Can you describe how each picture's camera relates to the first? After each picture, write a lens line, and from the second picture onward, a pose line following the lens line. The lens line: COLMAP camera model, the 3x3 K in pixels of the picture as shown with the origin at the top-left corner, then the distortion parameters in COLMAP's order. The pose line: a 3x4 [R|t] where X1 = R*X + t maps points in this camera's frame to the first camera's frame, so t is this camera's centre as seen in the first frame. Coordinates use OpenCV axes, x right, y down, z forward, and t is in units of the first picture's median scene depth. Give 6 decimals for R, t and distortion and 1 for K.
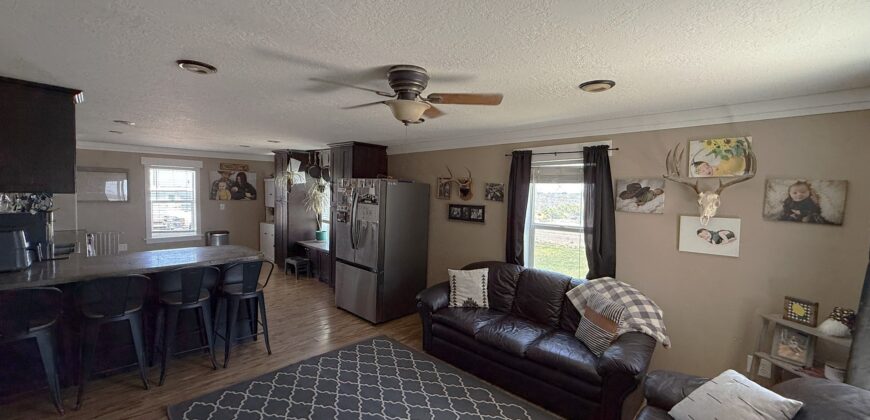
lens RADIAL K [[345.1, 0, 432.1], [0, 345.1, 206.6], [0, 0, 1]] dist [-0.000093, -0.000148]
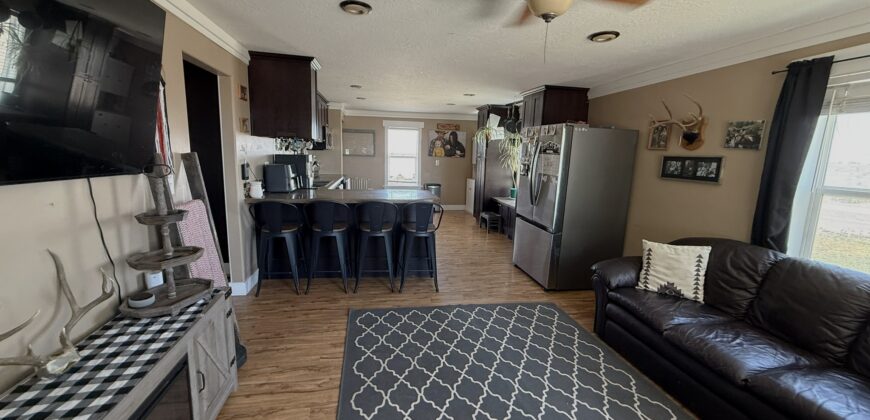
lens RADIAL K [[345.1, 0, 432.1], [0, 345.1, 206.6], [0, 0, 1]] dist [-0.000093, -0.000148]
pose [[0.806792, 0.093416, -0.583404, 0.105300], [-0.038059, 0.993588, 0.106463, 0.046786], [0.589609, -0.063690, 0.805174, 0.129947]]
